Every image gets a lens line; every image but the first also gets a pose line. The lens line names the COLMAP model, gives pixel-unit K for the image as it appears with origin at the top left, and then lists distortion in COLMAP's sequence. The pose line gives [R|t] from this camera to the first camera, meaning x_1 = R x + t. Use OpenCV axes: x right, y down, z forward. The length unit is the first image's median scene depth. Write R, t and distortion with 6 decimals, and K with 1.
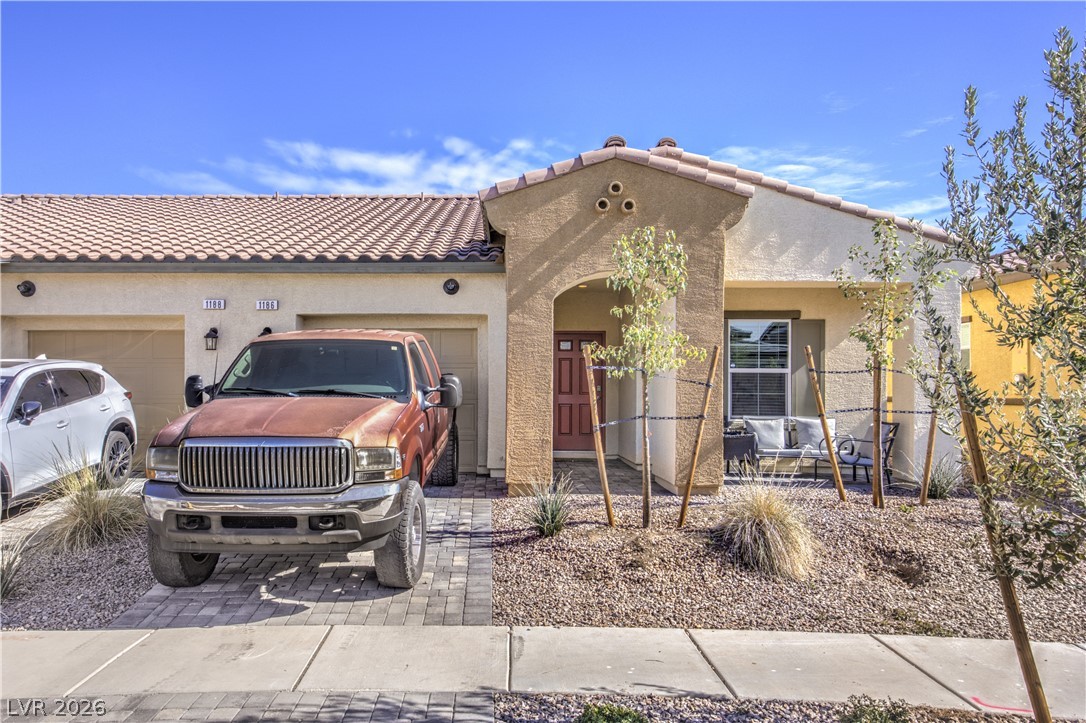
lens RADIAL K [[803.5, 0, 457.9], [0, 803.5, 384.2], [0, 0, 1]] dist [0.039785, -0.000388]
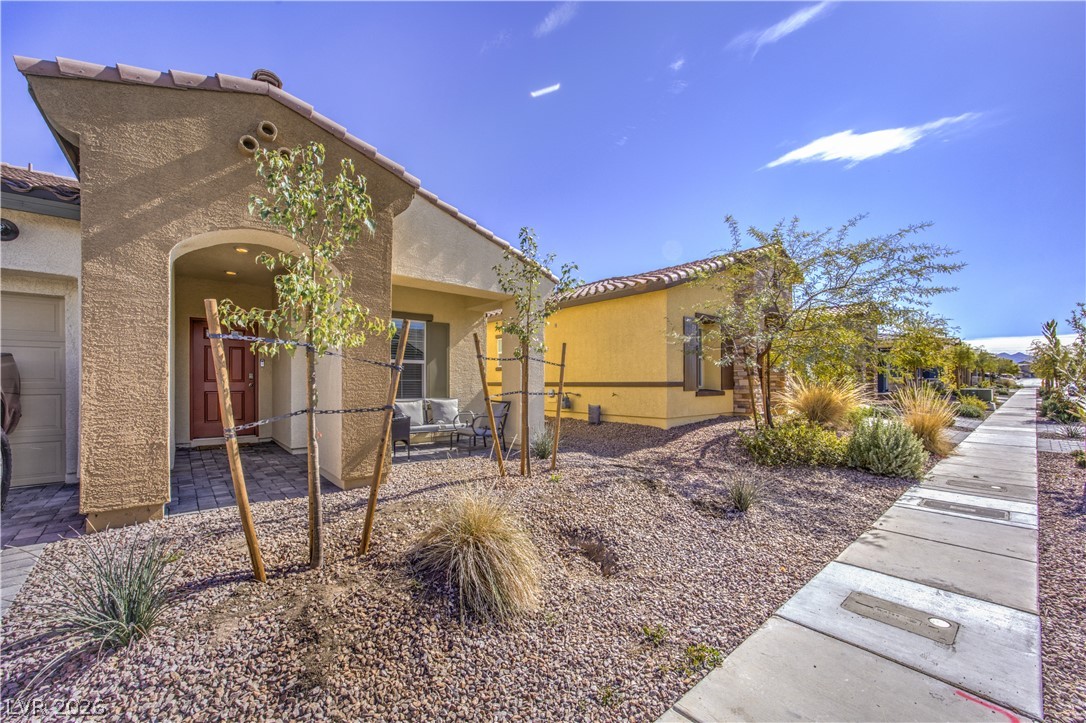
lens RADIAL K [[434.3, 0, 545.5], [0, 434.3, 382.2], [0, 0, 1]] dist [-0.045728, 0.013237]
pose [[0.721863, -0.006202, 0.692009, 0.099643], [-0.002281, 0.999933, 0.011341, 0.008779], [-0.692033, -0.009765, 0.721800, 0.486300]]
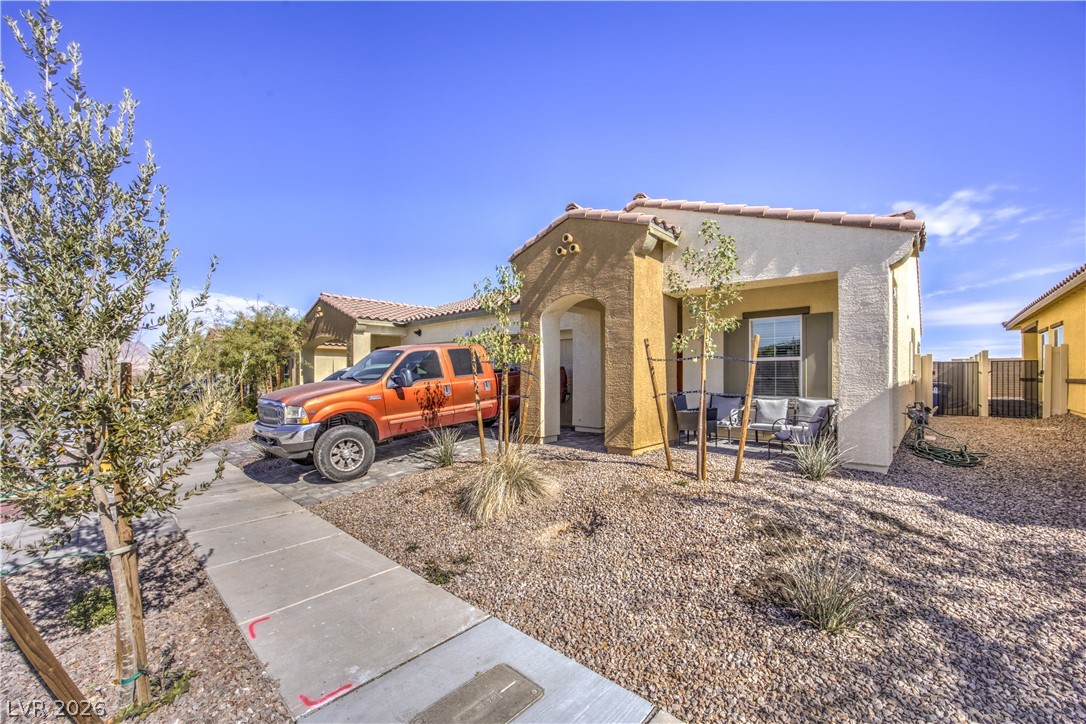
lens RADIAL K [[429.6, 0, 553.3], [0, 429.6, 365.4], [0, 0, 1]] dist [-0.042907, 0.013258]
pose [[0.774781, -0.019026, -0.631944, 0.660122], [0.007944, 0.999761, -0.020360, 0.003999], [0.632180, 0.010754, 0.774747, 0.379686]]
